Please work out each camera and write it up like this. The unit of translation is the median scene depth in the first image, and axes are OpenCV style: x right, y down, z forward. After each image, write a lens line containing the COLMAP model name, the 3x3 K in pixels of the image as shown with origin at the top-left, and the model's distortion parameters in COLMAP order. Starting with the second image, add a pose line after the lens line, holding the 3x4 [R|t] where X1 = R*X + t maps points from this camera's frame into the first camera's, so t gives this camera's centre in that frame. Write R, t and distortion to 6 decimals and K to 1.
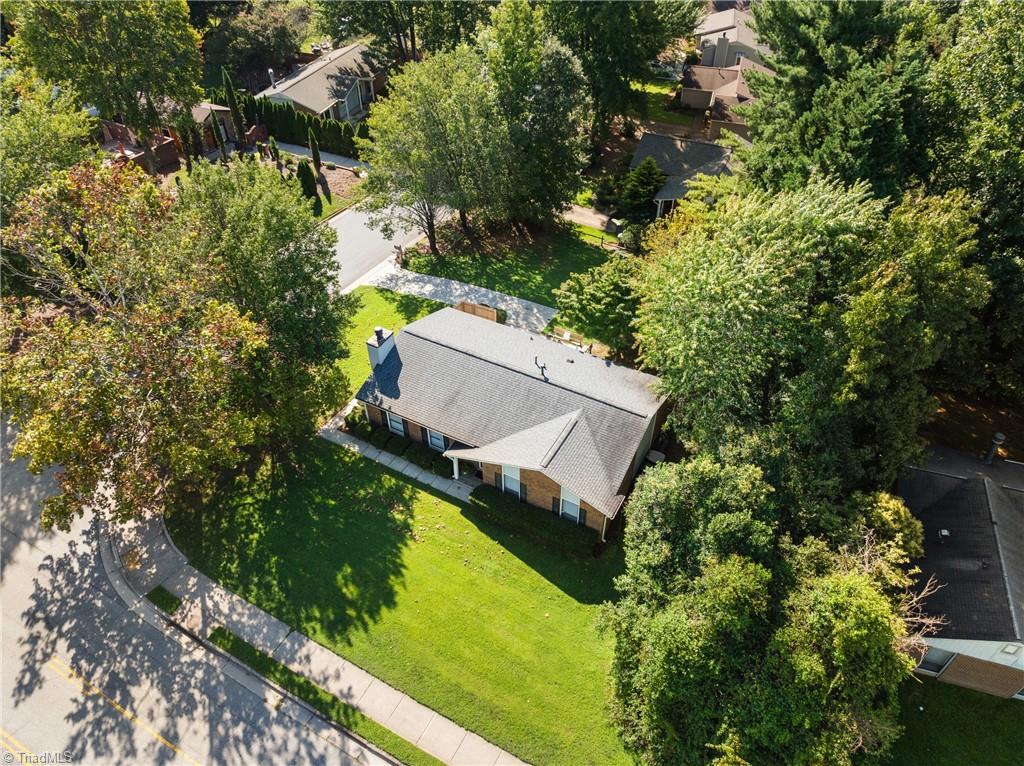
lens RADIAL K [[710.9, 0, 505.3], [0, 710.9, 384.8], [0, 0, 1]] dist [-0.038383, 0.002205]
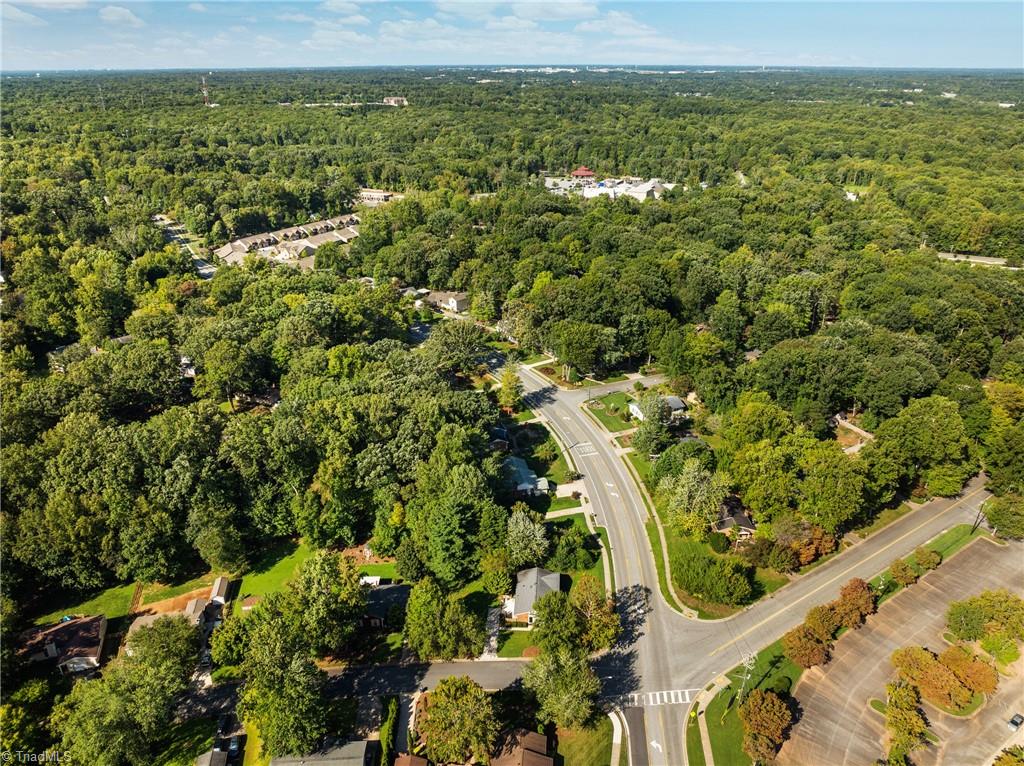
lens RADIAL K [[710.9, 0, 505.3], [0, 710.9, 384.8], [0, 0, 1]] dist [-0.038383, 0.002205]
pose [[-0.425319, -0.362311, 0.829358, -3.406601], [0.618804, 0.552295, 0.558615, -3.619154], [-0.660443, 0.750800, -0.010702, 0.270573]]
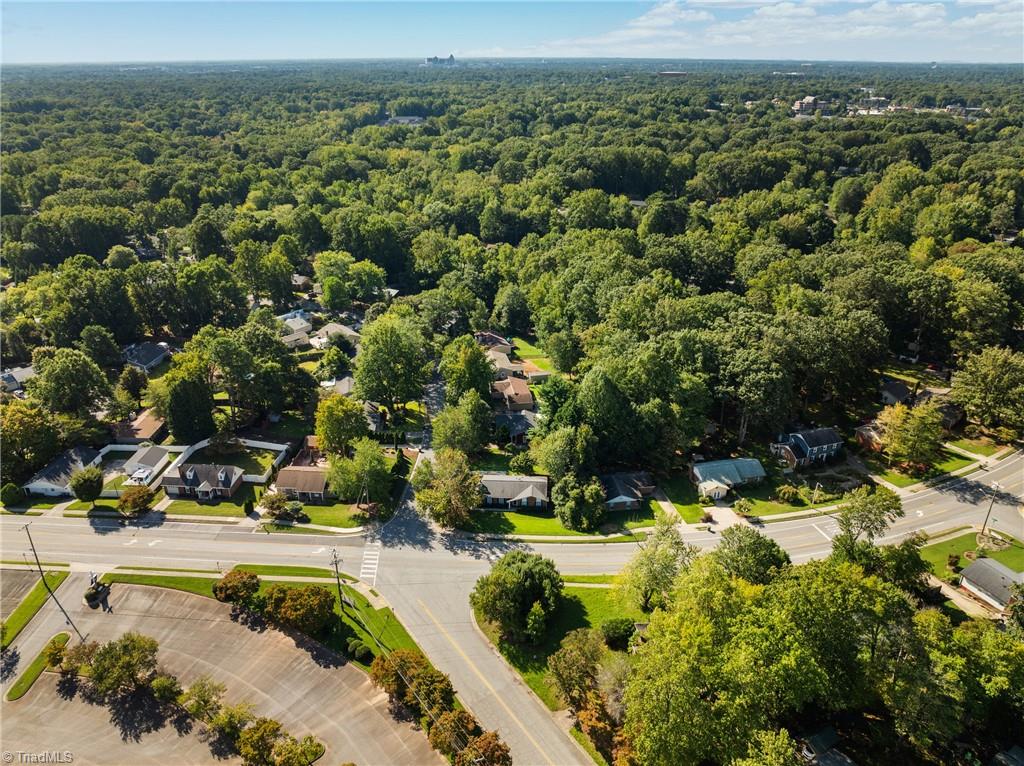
lens RADIAL K [[710.9, 0, 505.3], [0, 710.9, 384.8], [0, 0, 1]] dist [-0.038383, 0.002205]
pose [[0.898659, -0.187795, 0.396416, -1.814037], [0.301723, 0.920611, -0.247870, 0.554465], [-0.318396, 0.342358, 0.883977, -3.332045]]
